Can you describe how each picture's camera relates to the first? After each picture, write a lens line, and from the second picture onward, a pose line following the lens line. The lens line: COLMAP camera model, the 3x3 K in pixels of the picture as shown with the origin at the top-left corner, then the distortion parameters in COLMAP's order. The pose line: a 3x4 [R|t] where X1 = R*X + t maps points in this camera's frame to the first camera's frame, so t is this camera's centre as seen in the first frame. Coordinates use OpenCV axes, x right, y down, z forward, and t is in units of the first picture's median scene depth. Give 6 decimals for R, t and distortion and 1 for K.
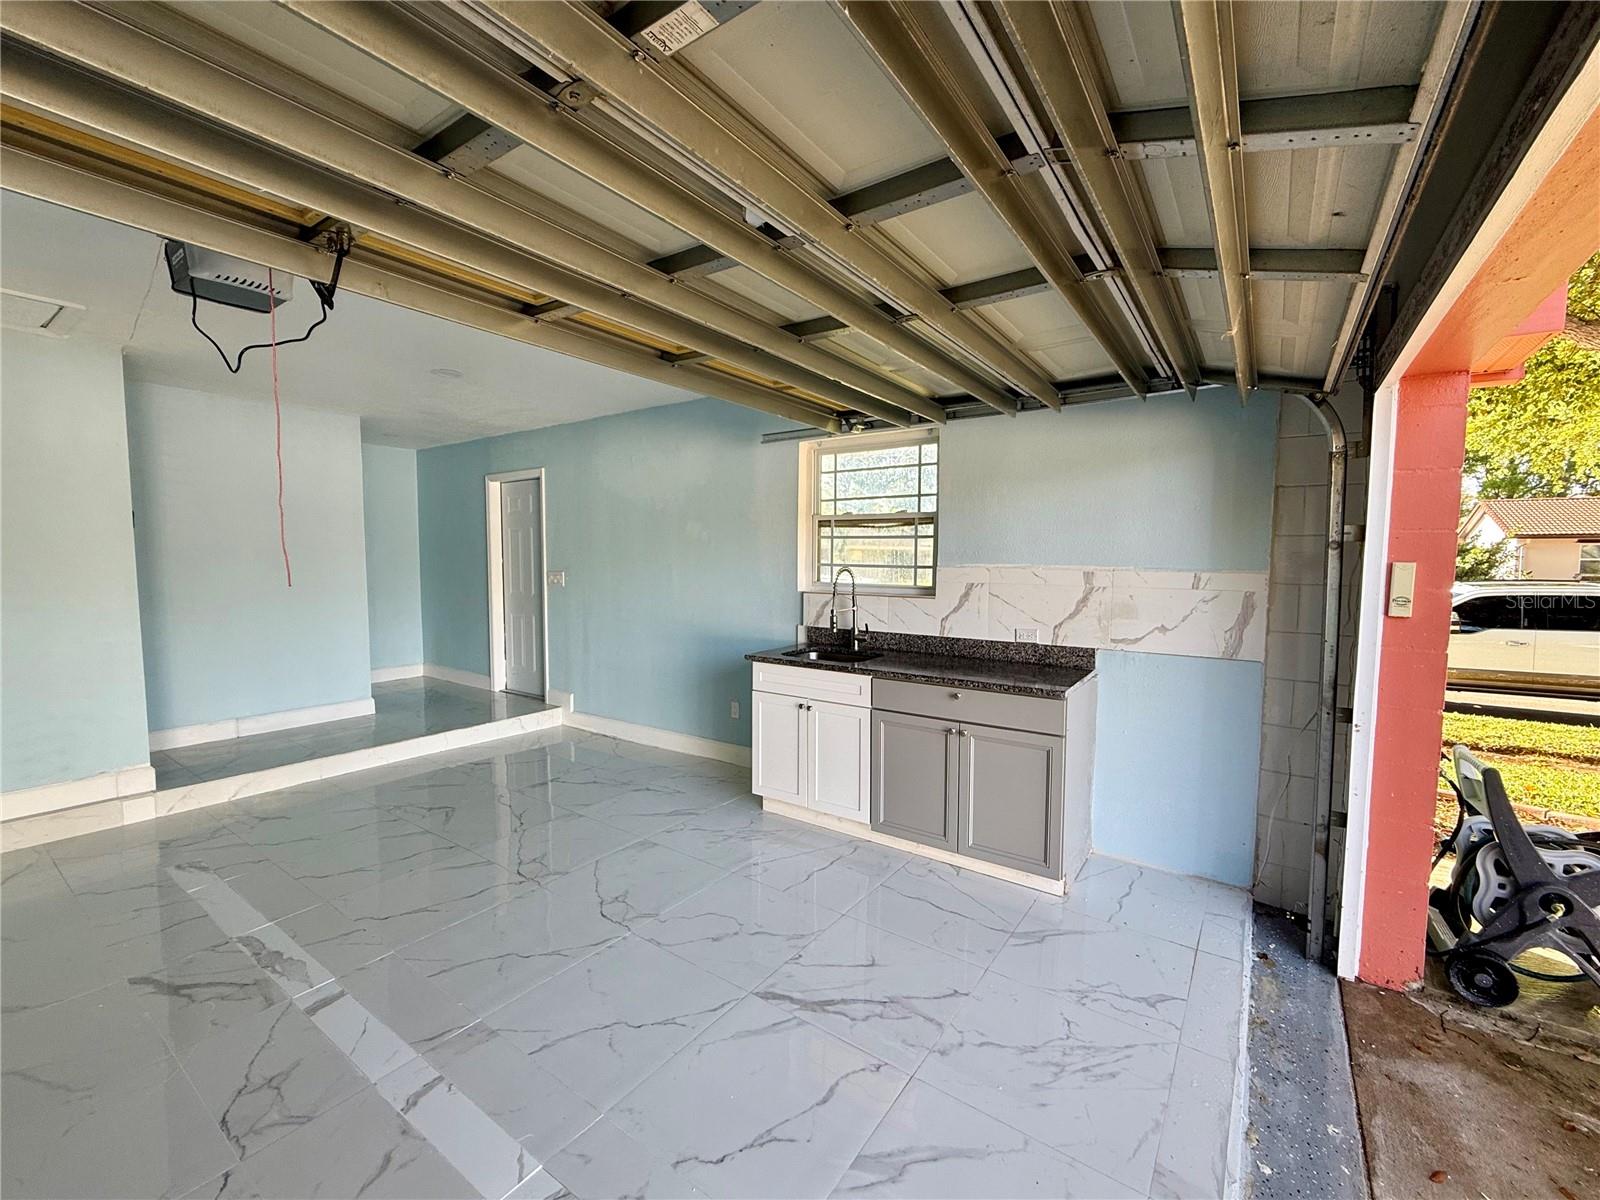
lens RADIAL K [[653.9, 0, 800.0], [0, 653.9, 600.0], [0, 0, 1]] dist [0.000976, -0.000156]
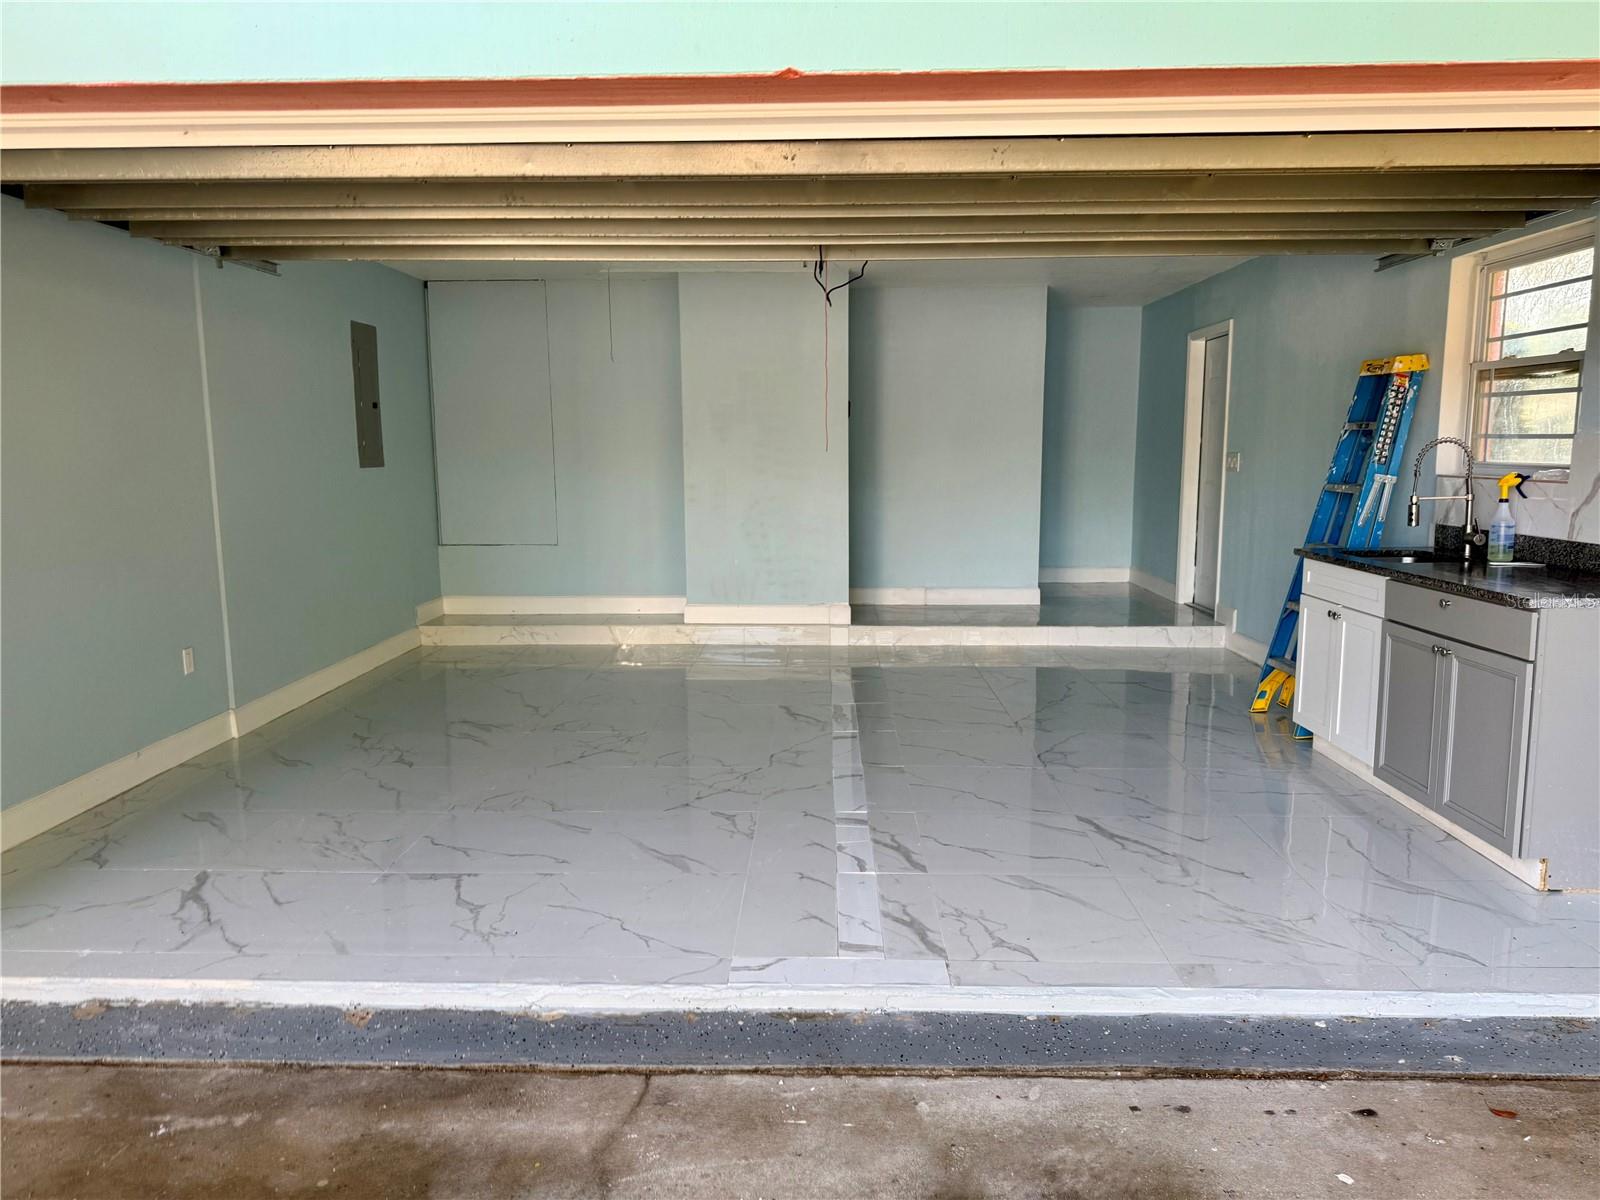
lens RADIAL K [[1095.2, 0, 800.0], [0, 1095.2, 600.0], [0, 0, 1]] dist [0.002532, -0.068850]
pose [[0.554028, 0.101358, -0.826305, 0.684162], [-0.038895, 0.994628, 0.095927, 0.040852], [0.831589, -0.021008, 0.554994, -0.249669]]
